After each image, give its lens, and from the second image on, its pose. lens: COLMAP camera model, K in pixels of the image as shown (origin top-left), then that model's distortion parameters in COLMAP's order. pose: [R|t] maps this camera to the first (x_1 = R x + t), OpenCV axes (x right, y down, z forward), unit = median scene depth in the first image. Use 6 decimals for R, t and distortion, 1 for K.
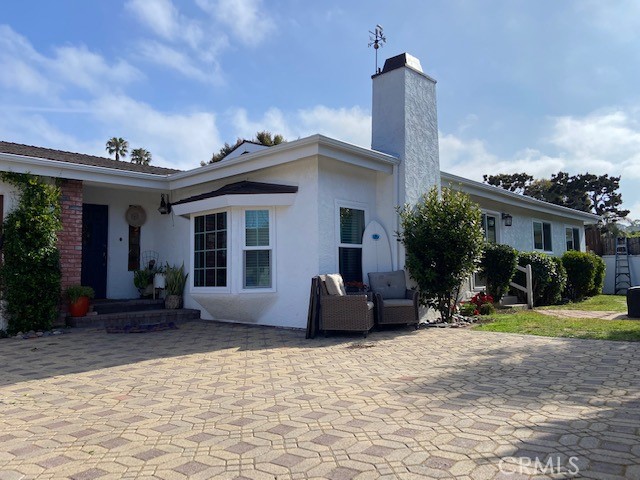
lens RADIAL K [[480.3, 0, 321.6], [0, 480.3, 234.4], [0, 0, 1]] dist [0.137551, -0.165692]
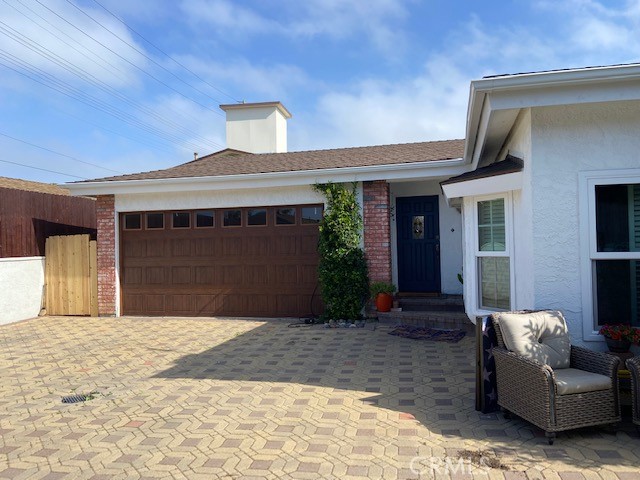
lens RADIAL K [[480.3, 0, 321.6], [0, 480.3, 234.4], [0, 0, 1]] dist [0.137551, -0.165692]
pose [[0.459194, -0.005831, -0.888317, 0.376532], [0.080965, 0.996091, 0.035314, -0.044502], [0.884639, -0.088139, 0.457871, 0.451301]]
